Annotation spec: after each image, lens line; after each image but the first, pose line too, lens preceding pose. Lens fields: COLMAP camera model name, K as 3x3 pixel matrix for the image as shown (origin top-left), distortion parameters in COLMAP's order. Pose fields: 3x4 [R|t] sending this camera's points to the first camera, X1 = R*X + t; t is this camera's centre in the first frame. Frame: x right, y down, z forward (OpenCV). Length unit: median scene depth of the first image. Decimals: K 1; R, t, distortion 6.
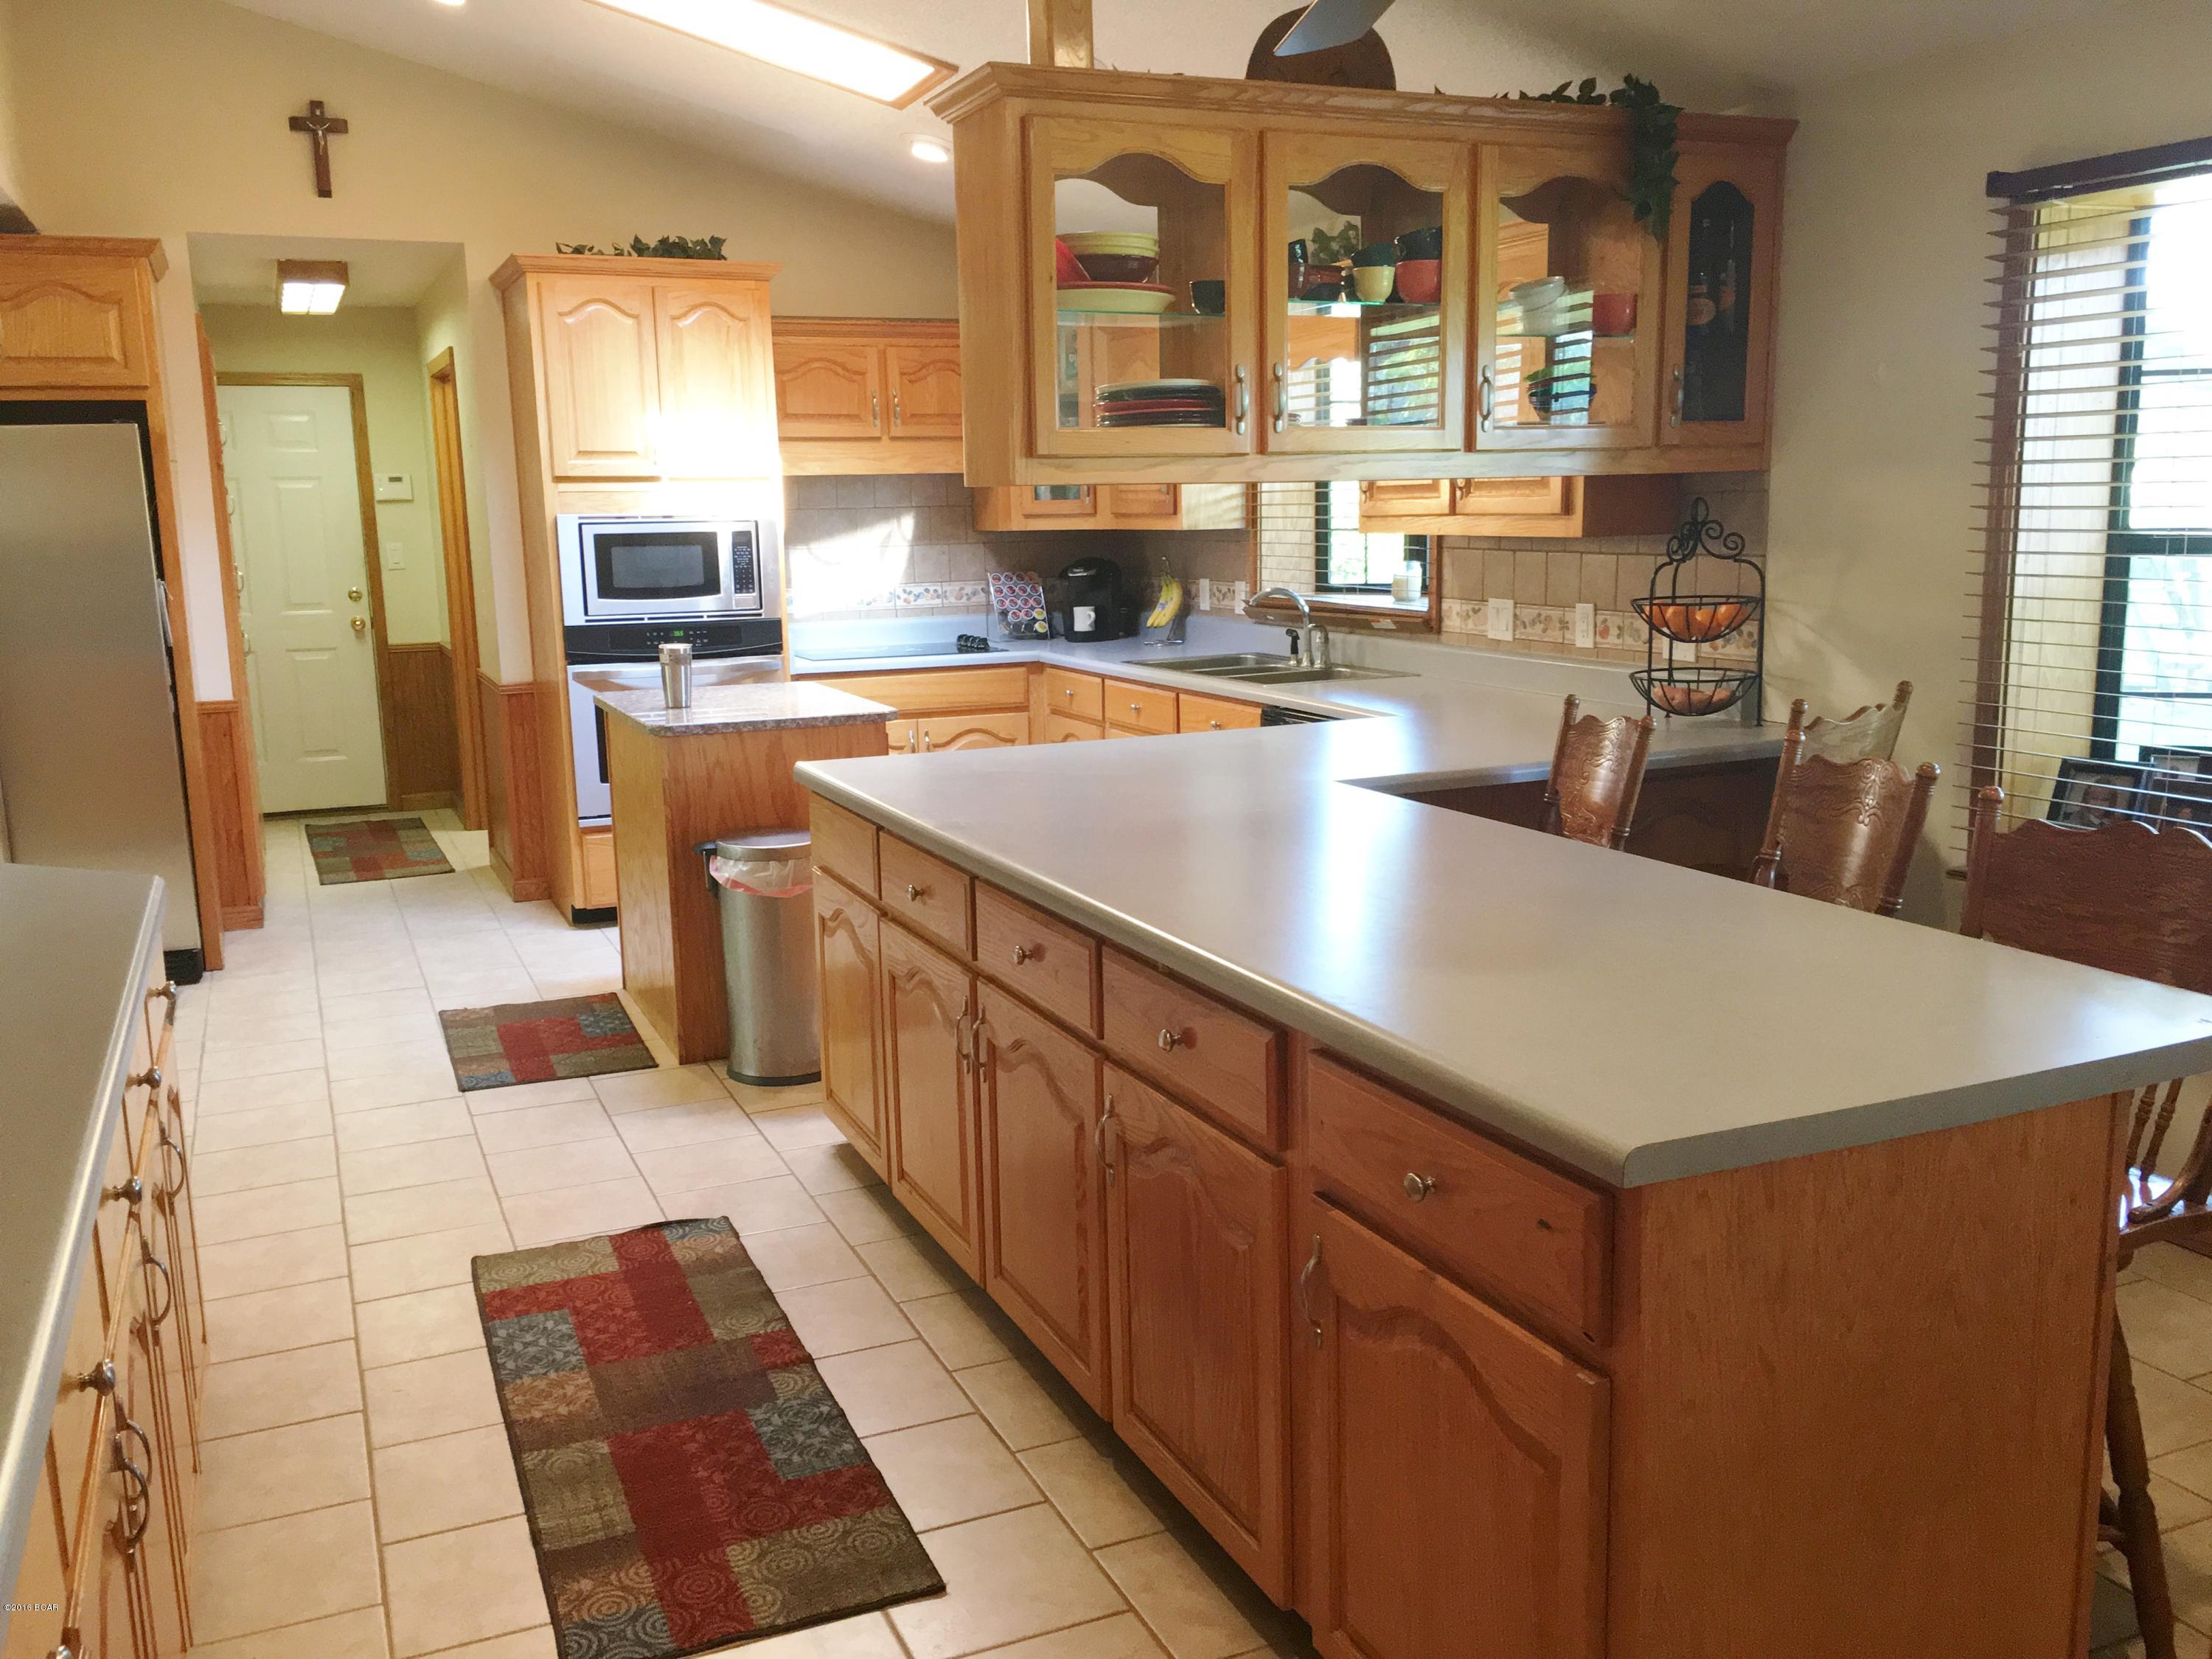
lens RADIAL K [[1862.8, 0, 1106.2], [0, 1862.8, 835.4], [0, 0, 1]] dist [0.067715, -0.095043]
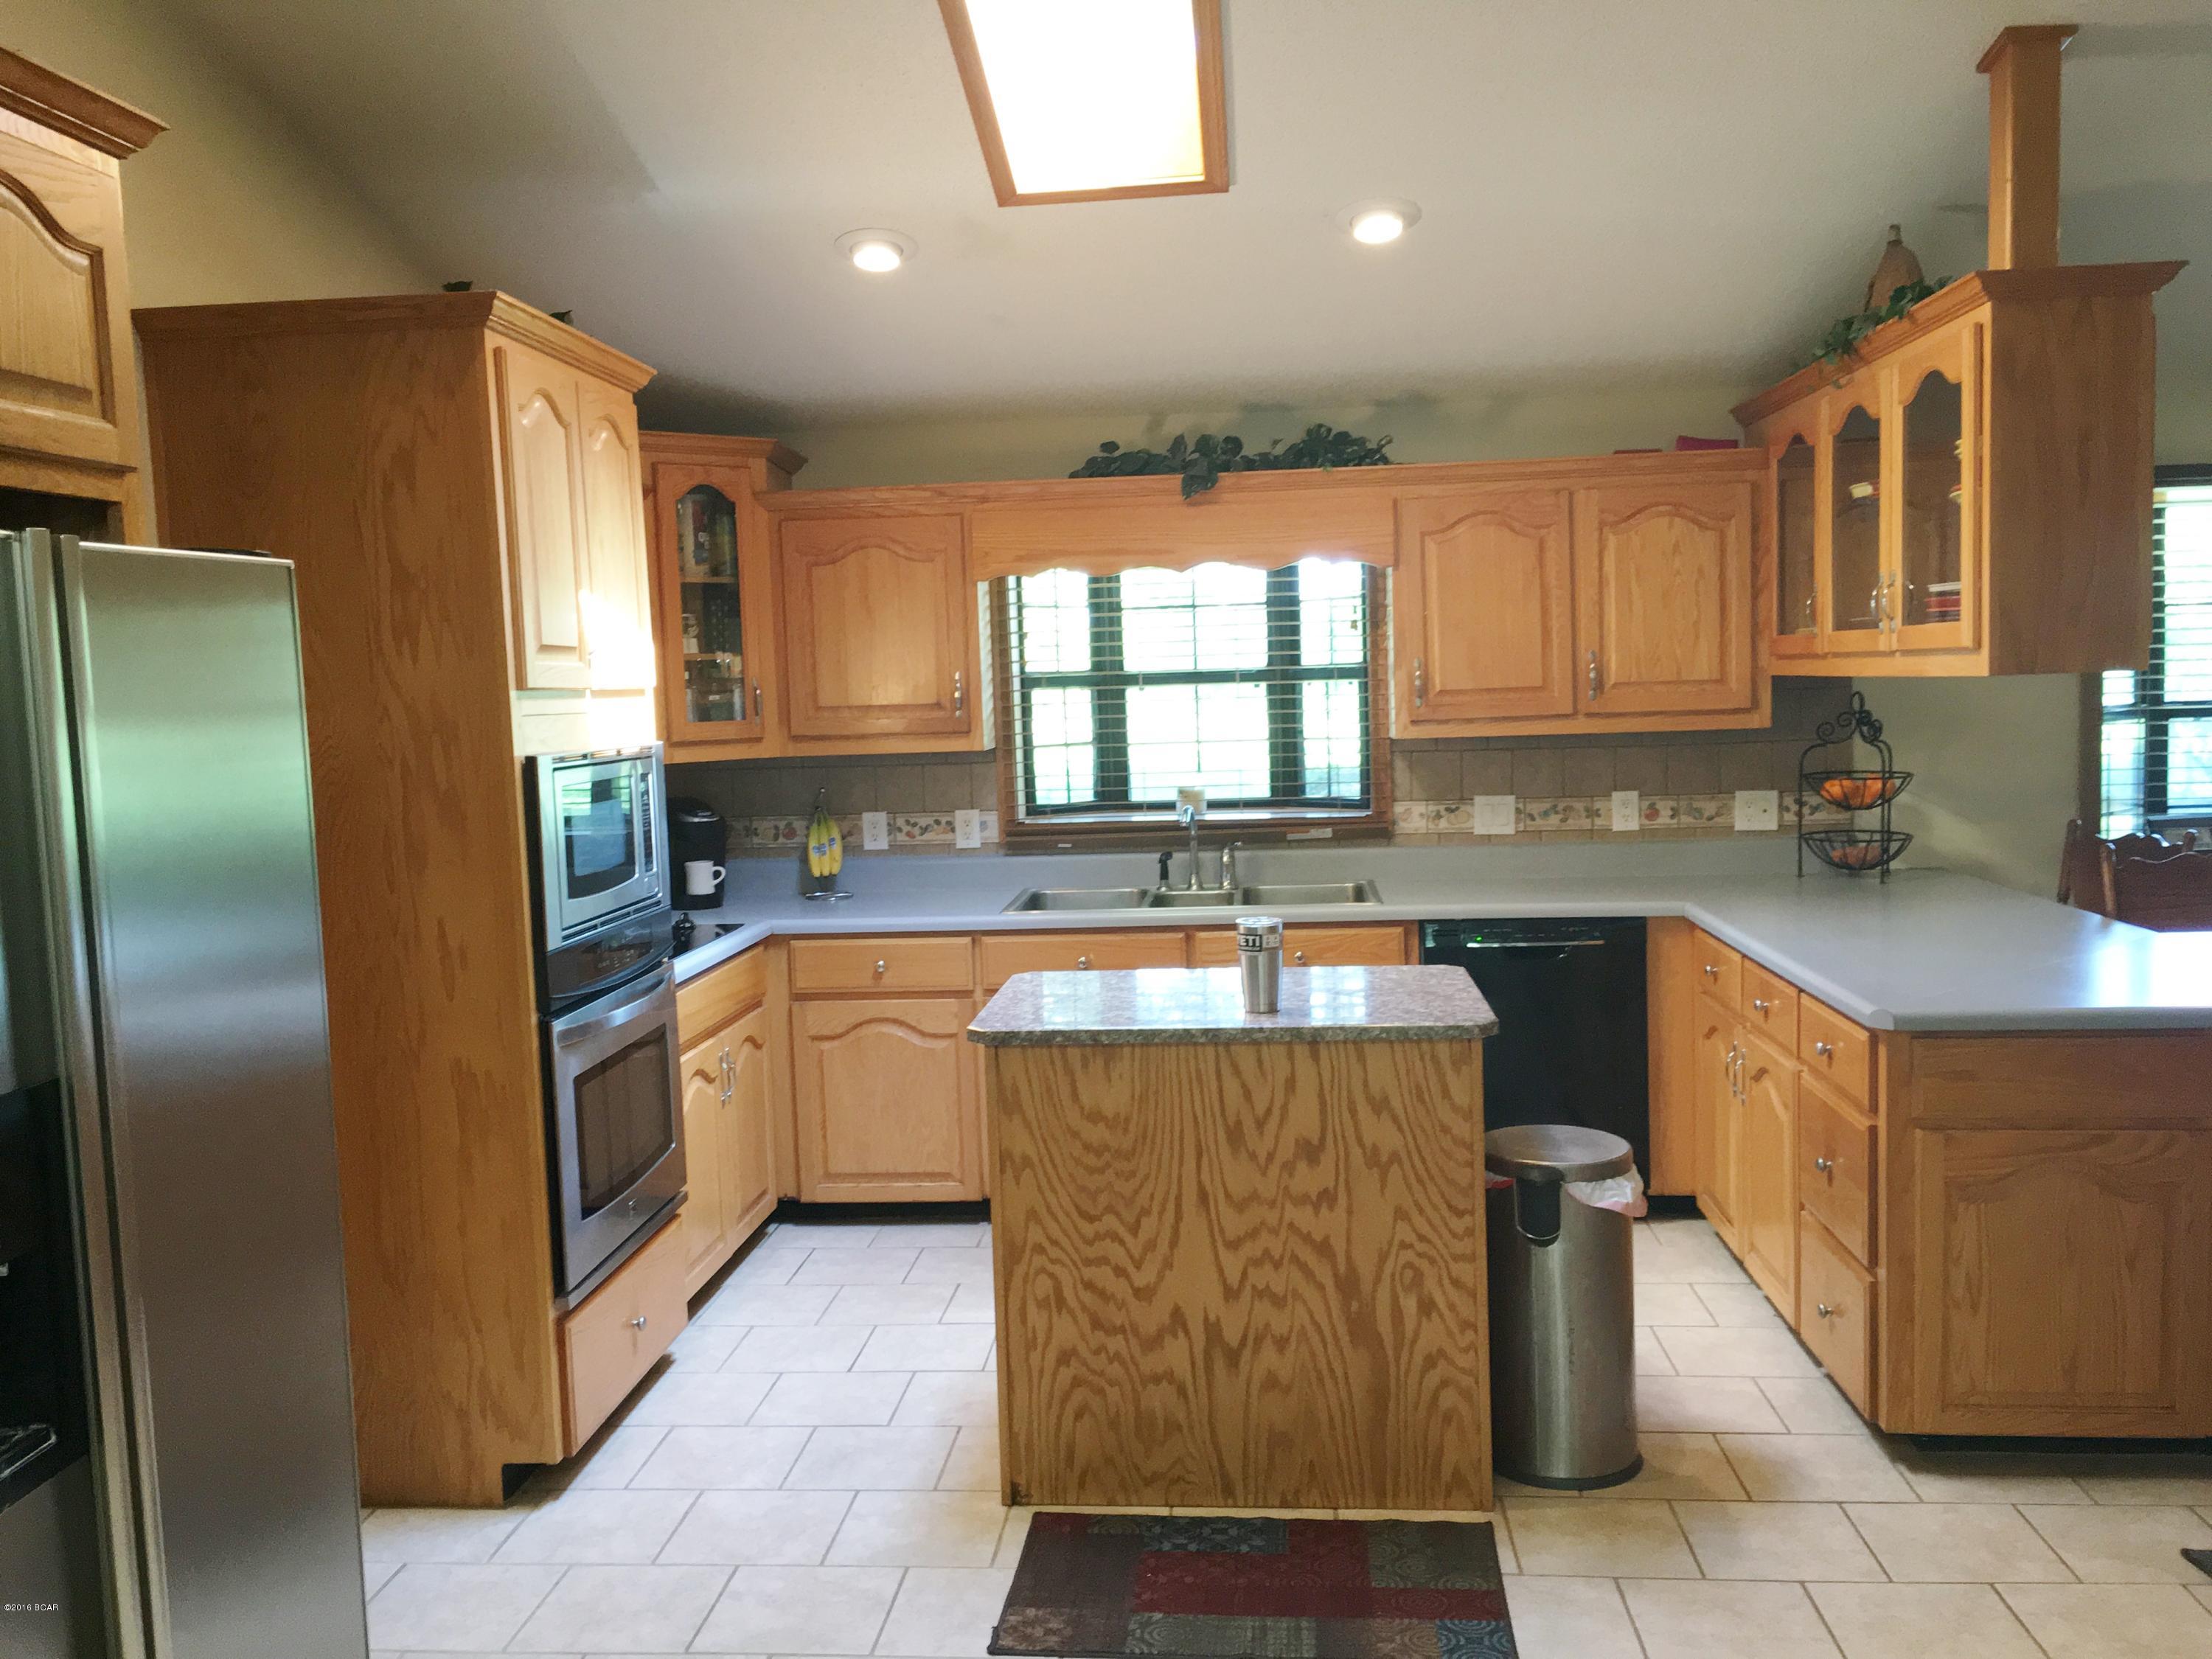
lens RADIAL K [[1862.8, 0, 1106.2], [0, 1862.8, 835.4], [0, 0, 1]] dist [0.067715, -0.095043]
pose [[0.477712, -0.072116, 0.875551, -0.803457], [0.179475, 0.983617, -0.016906, -0.124311], [-0.859988, 0.165216, 0.482829, 0.675217]]
